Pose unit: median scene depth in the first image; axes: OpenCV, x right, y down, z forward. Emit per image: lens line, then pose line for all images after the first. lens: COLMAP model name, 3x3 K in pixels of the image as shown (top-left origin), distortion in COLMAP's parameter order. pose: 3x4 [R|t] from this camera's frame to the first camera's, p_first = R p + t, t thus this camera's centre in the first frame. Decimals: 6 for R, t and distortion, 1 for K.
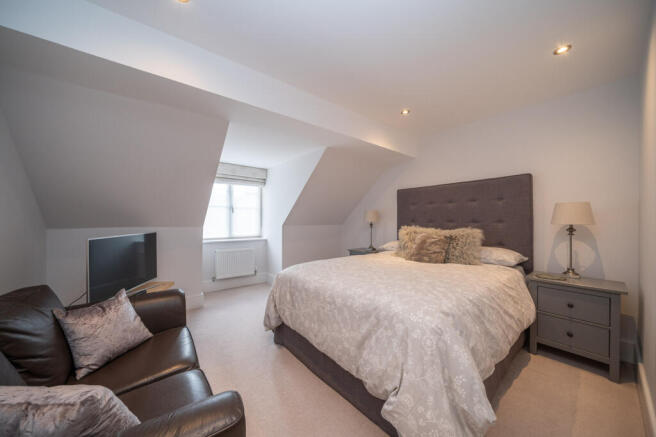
lens RADIAL K [[226.8, 0, 325.7], [0, 226.8, 220.7], [0, 0, 1]] dist [-0.011927, 0.000033]
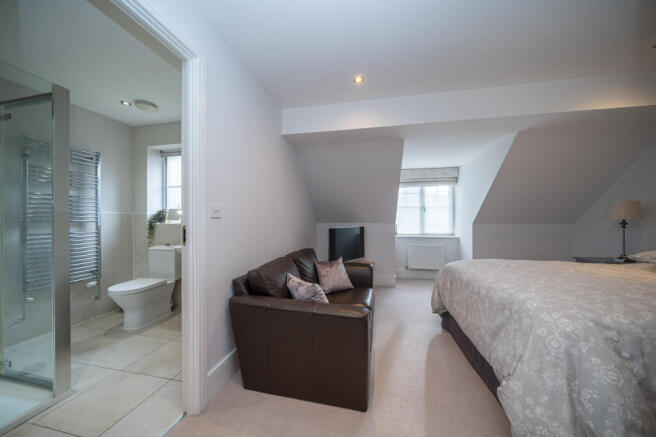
lens RADIAL K [[226.8, 0, 329.4], [0, 226.8, 219.9], [0, 0, 1]] dist [-0.011927, 0.000033]
pose [[0.642542, -0.004453, -0.766238, 0.403766], [0.000247, 0.999984, -0.005604, 0.029919], [0.766250, 0.003412, 0.642533, -0.206411]]
